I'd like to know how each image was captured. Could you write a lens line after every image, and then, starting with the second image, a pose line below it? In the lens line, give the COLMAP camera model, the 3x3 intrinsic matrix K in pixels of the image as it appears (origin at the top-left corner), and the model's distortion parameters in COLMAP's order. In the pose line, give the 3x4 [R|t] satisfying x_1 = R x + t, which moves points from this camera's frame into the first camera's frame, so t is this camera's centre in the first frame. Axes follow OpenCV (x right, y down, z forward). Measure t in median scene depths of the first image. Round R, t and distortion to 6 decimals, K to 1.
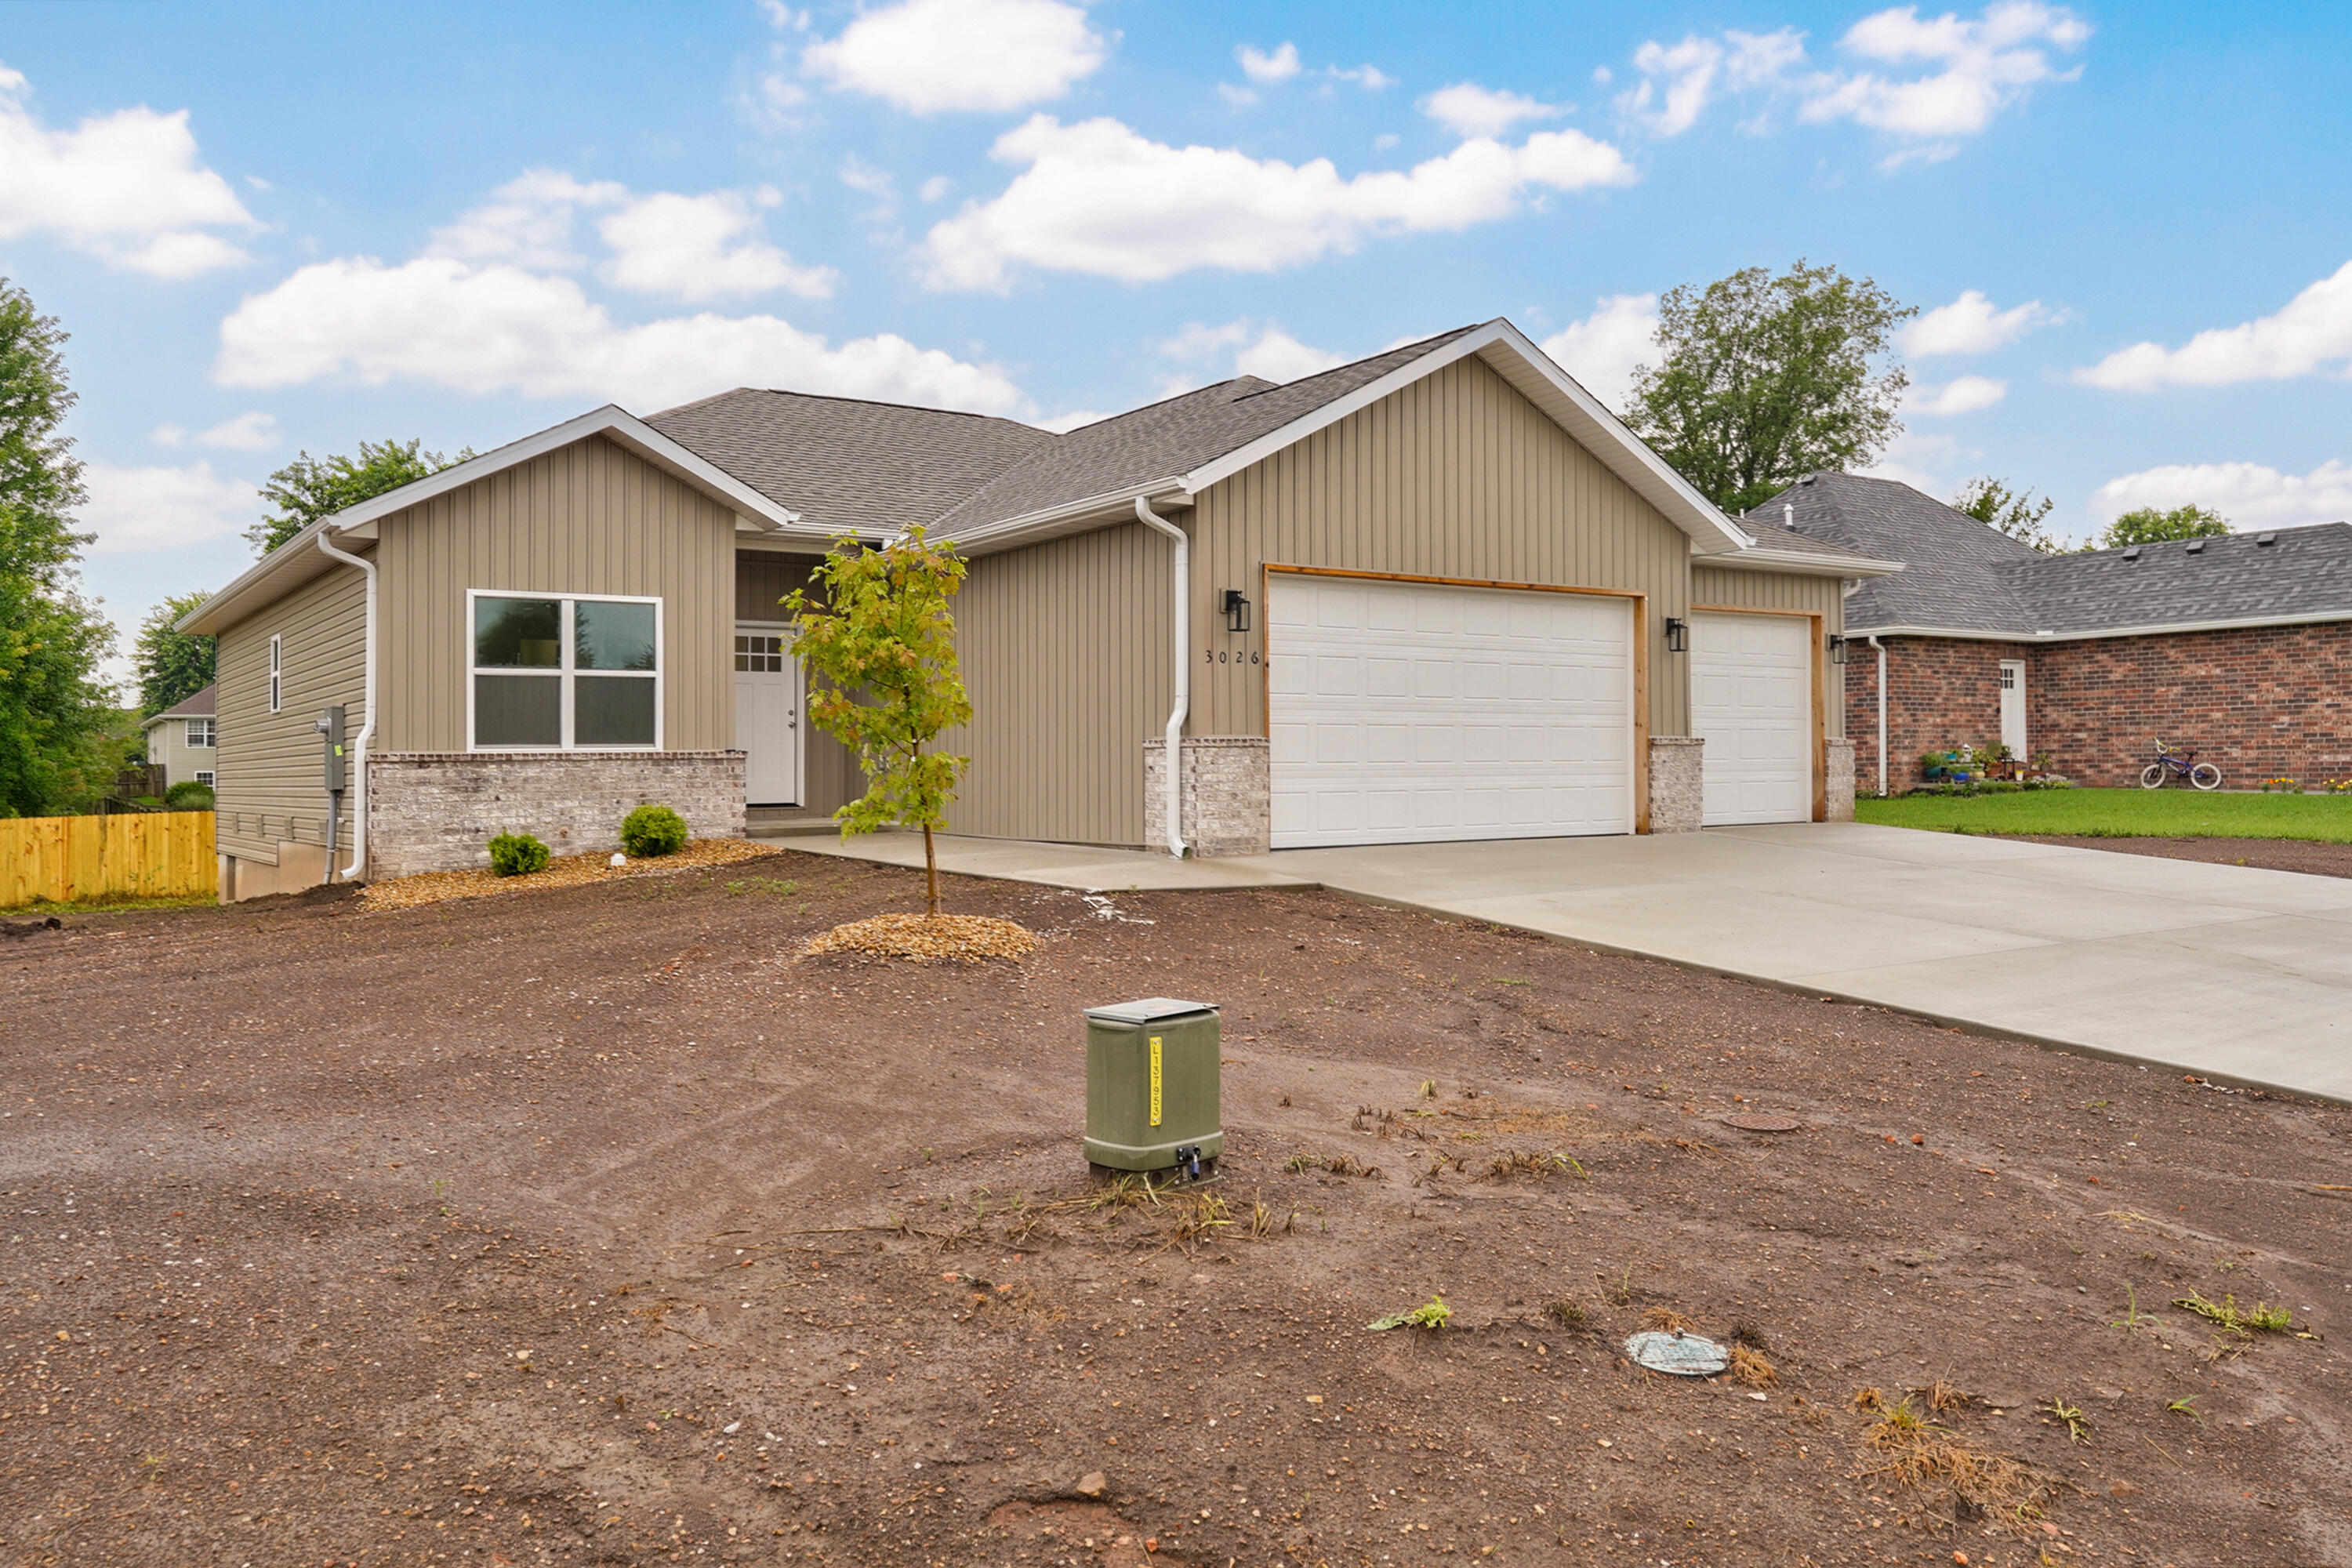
lens RADIAL K [[1682.7, 0, 1176.0], [0, 1682.7, 784.0], [0, 0, 1]] dist [0.002993, 0.001154]
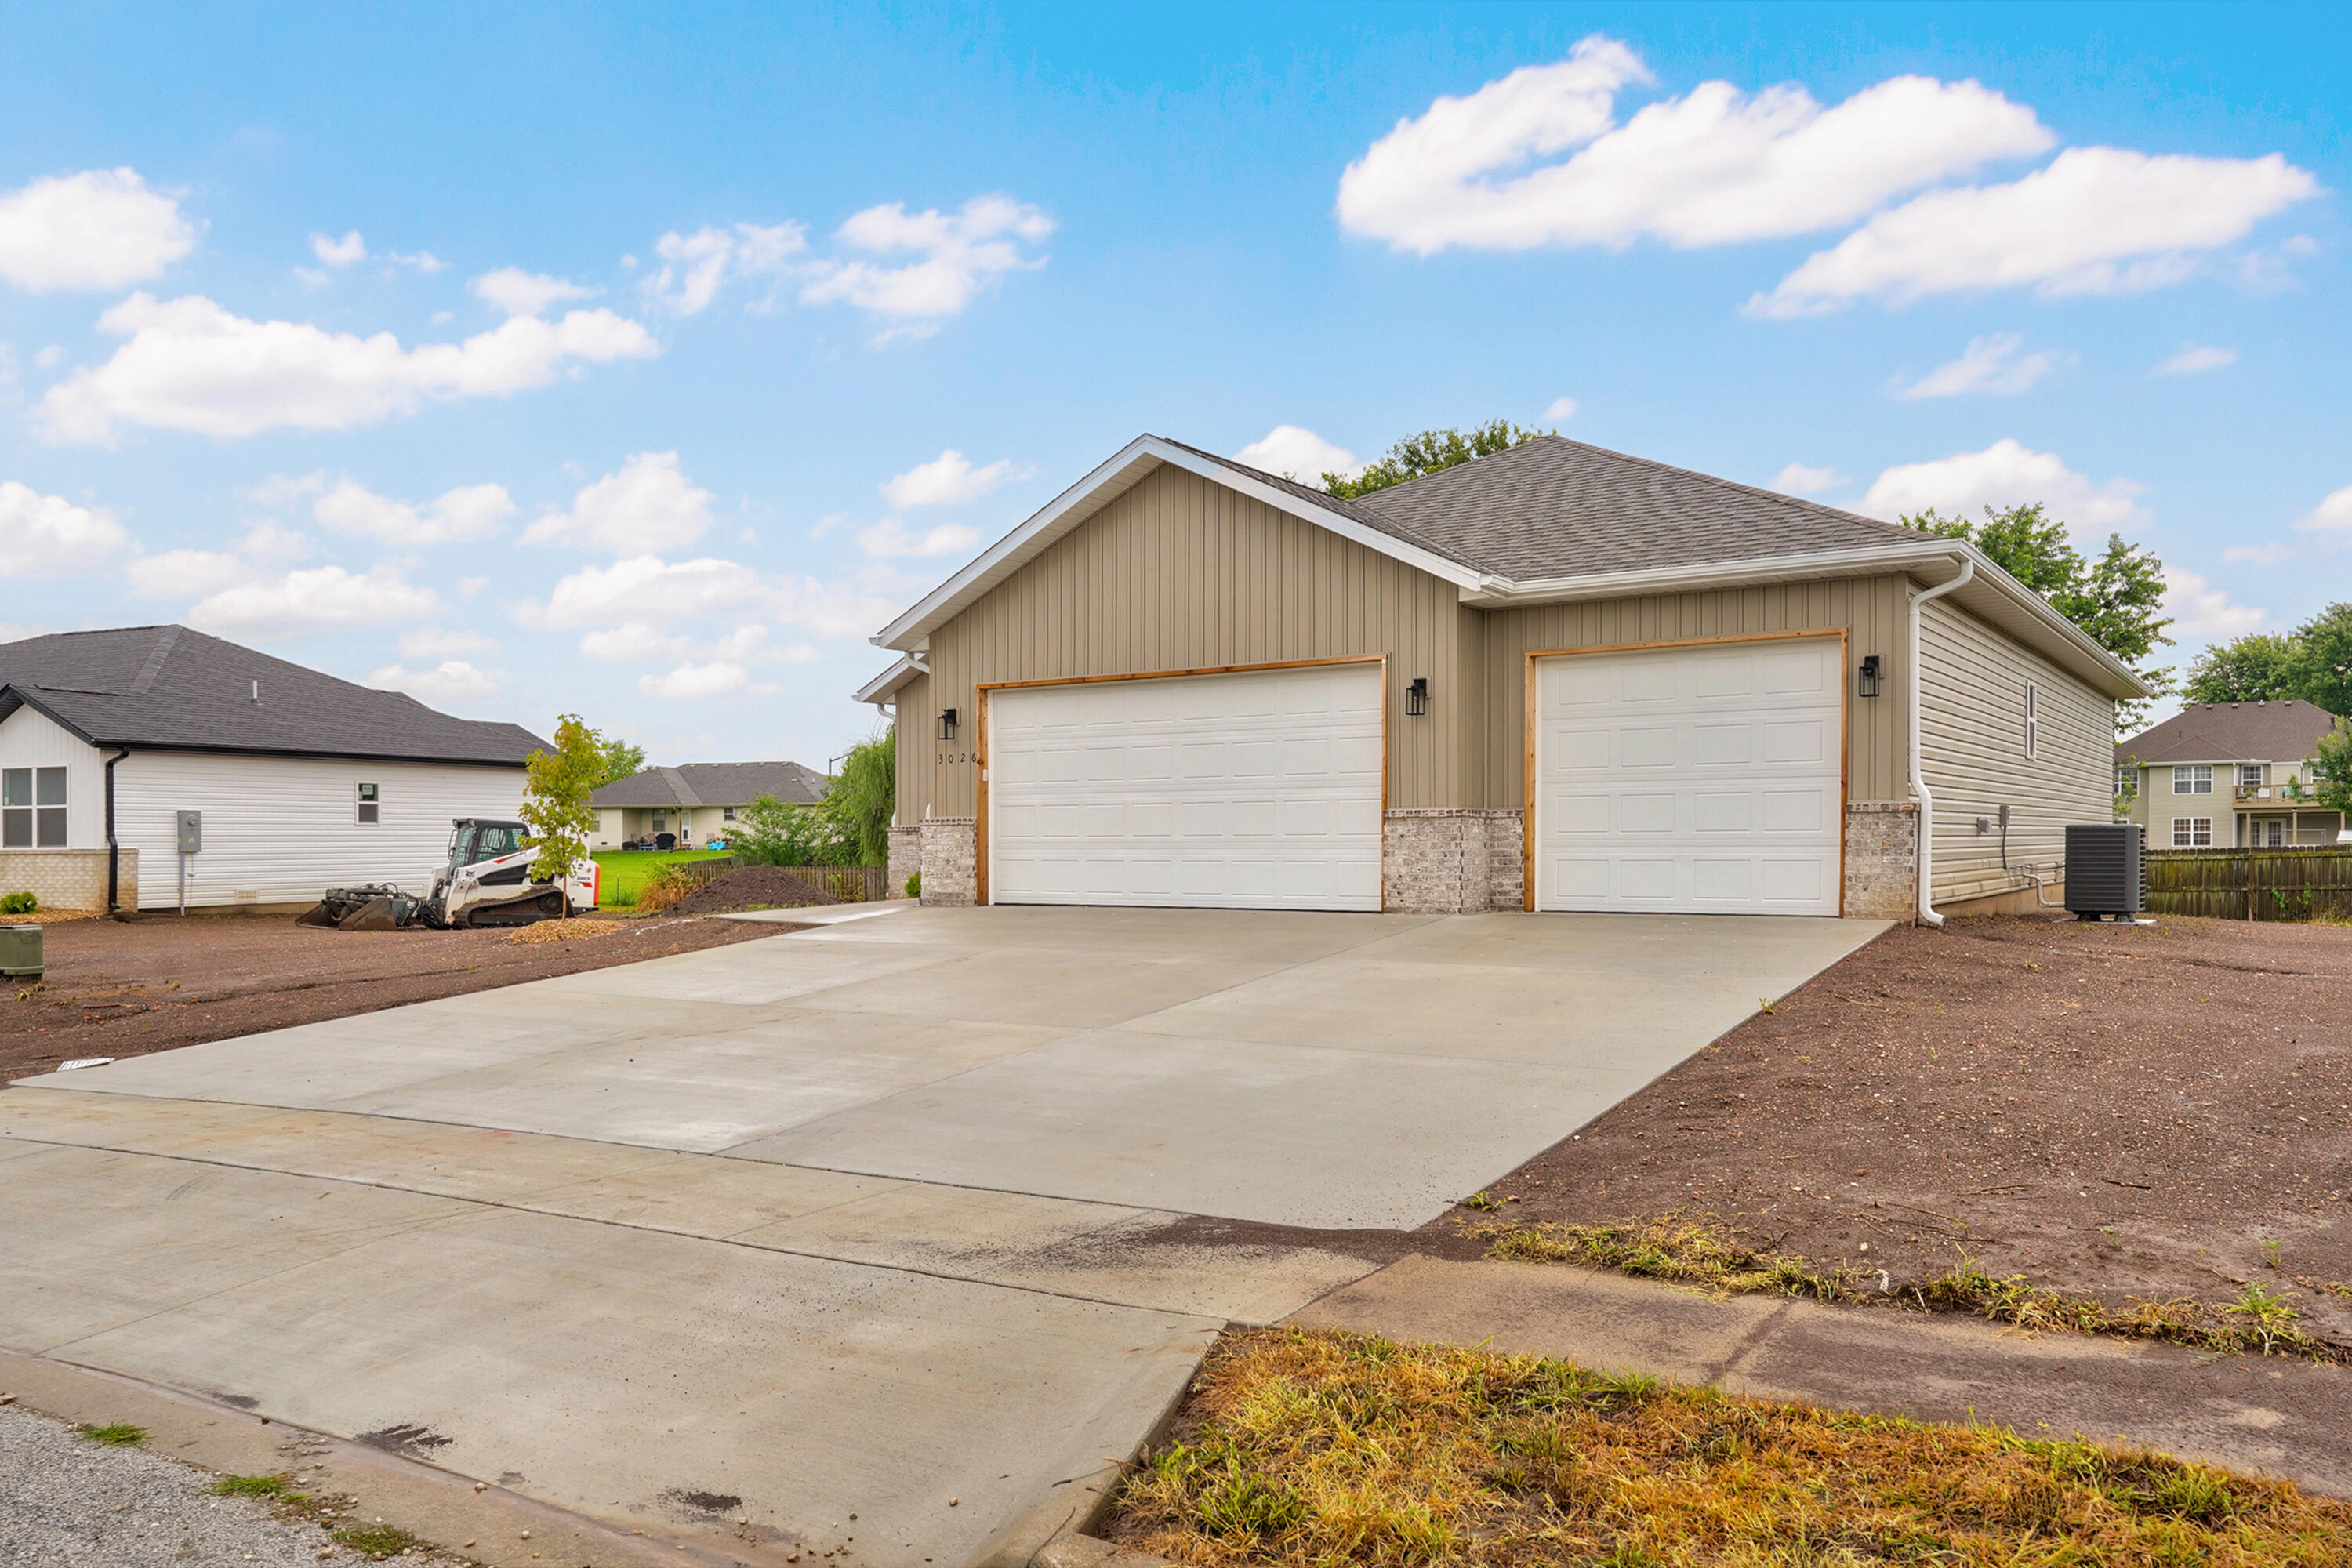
lens RADIAL K [[1729.2, 0, 1289.2], [0, 1729.2, 842.5], [0, 0, 1]] dist [0.001184, -0.000497]
pose [[0.382867, 0.013274, -0.923708, 1.247706], [-0.003206, 0.999910, 0.013040, -0.023855], [0.923798, -0.002031, 0.382875, 0.635699]]
